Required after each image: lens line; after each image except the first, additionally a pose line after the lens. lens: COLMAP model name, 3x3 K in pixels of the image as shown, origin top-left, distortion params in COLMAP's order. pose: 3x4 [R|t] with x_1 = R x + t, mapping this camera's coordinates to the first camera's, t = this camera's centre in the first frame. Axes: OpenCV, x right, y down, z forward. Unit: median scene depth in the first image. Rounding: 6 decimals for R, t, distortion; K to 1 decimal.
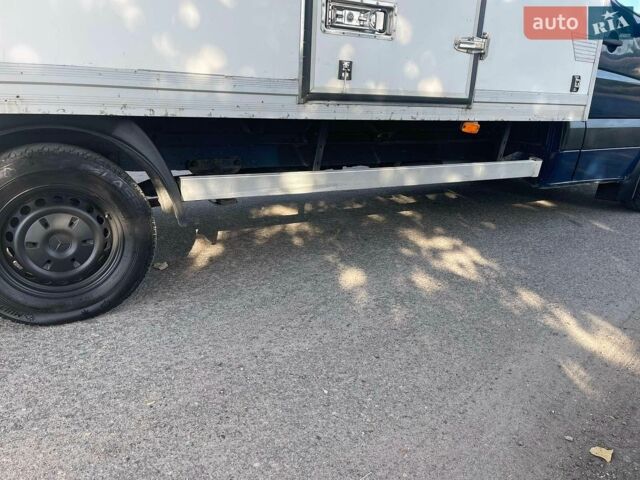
lens RADIAL K [[473.8, 0, 320.0], [0, 473.8, 240.0], [0, 0, 1]] dist [0.007471, -0.004902]
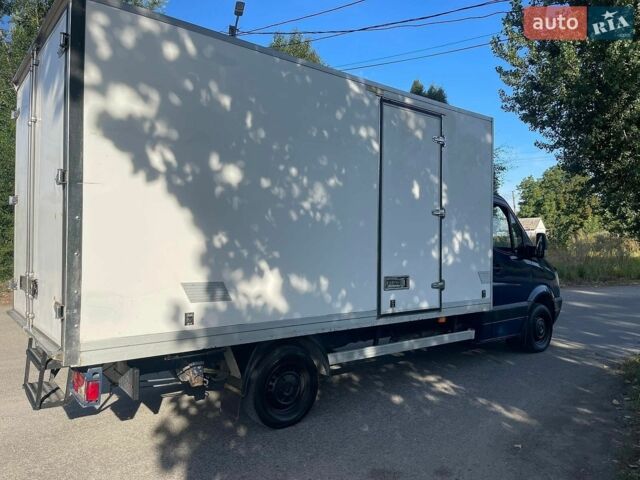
lens RADIAL K [[473.8, 0, 320.0], [0, 473.8, 240.0], [0, 0, 1]] dist [0.007471, -0.004902]
pose [[0.988452, -0.033705, 0.147740, -0.542820], [0.077493, 0.950256, -0.301677, 0.022429], [-0.130223, 0.309642, 0.941894, -1.080446]]
